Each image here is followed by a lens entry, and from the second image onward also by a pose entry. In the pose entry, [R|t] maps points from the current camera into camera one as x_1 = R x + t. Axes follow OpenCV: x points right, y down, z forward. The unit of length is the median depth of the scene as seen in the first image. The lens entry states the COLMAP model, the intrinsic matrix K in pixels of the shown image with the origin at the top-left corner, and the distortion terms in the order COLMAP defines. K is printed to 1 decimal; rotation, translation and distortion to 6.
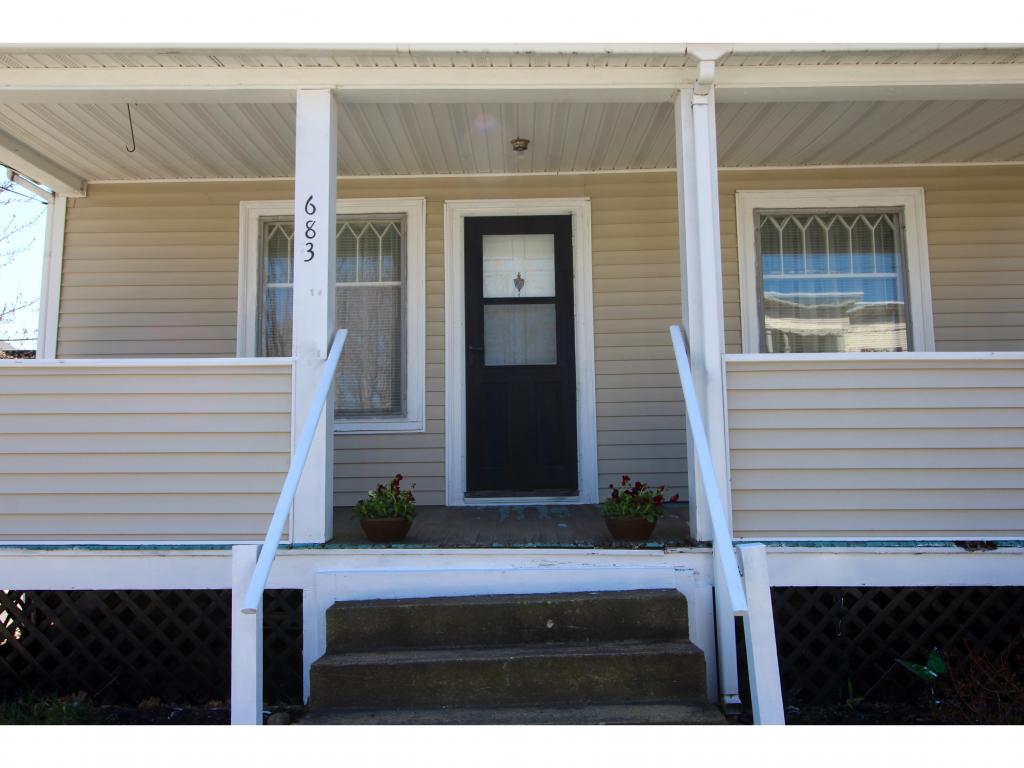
lens RADIAL K [[811.9, 0, 506.6], [0, 811.9, 379.2], [0, 0, 1]] dist [0.014343, -0.008013]
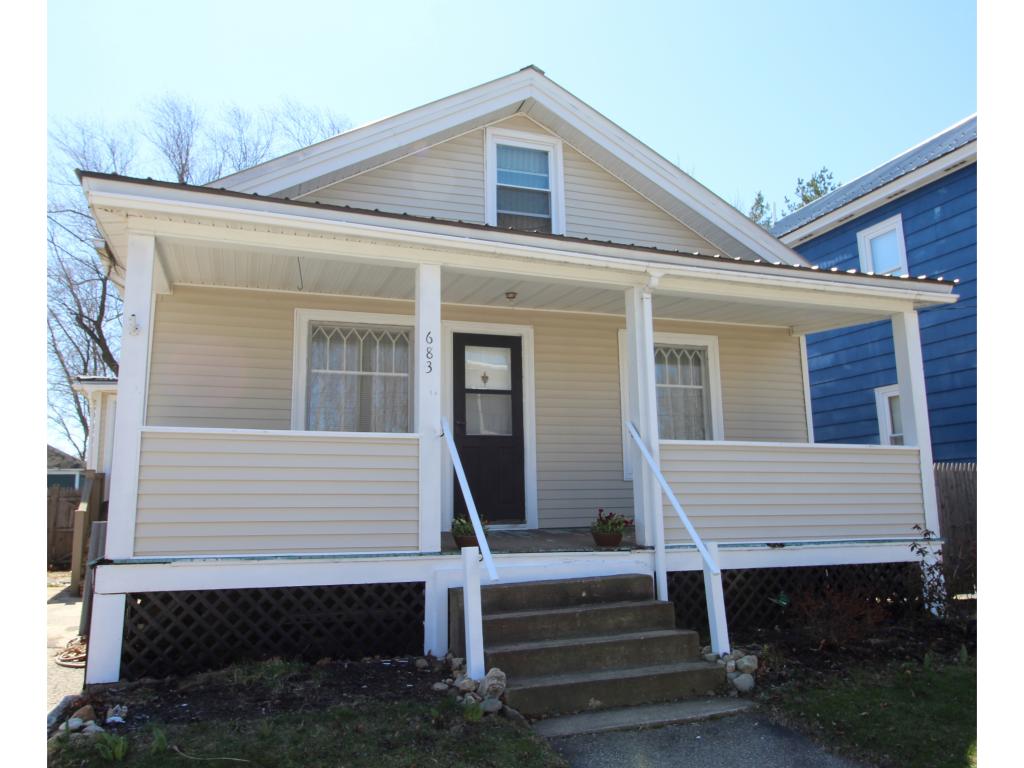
lens RADIAL K [[744.7, 0, 505.5], [0, 744.7, 378.6], [0, 0, 1]] dist [-0.005736, -0.001776]
pose [[0.941290, 0.056250, 0.332881, -0.464280], [-0.034976, 0.996964, -0.069564, -0.030470], [-0.335783, 0.053837, 0.940399, -0.330851]]
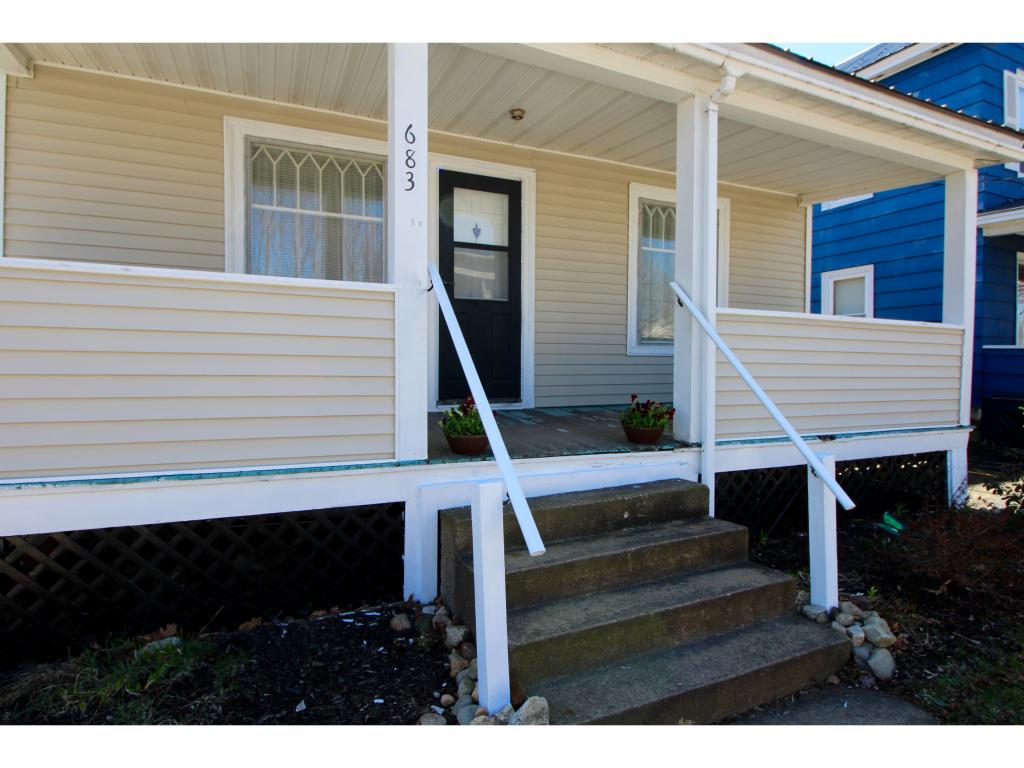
lens RADIAL K [[546.8, 0, 510.8], [0, 546.8, 378.5], [0, 0, 1]] dist [-0.000067, -0.008552]
pose [[0.909185, 0.006343, 0.416344, -0.326892], [-0.062250, 0.990718, 0.120845, -0.001533], [-0.411713, -0.135788, 0.901141, 0.233051]]
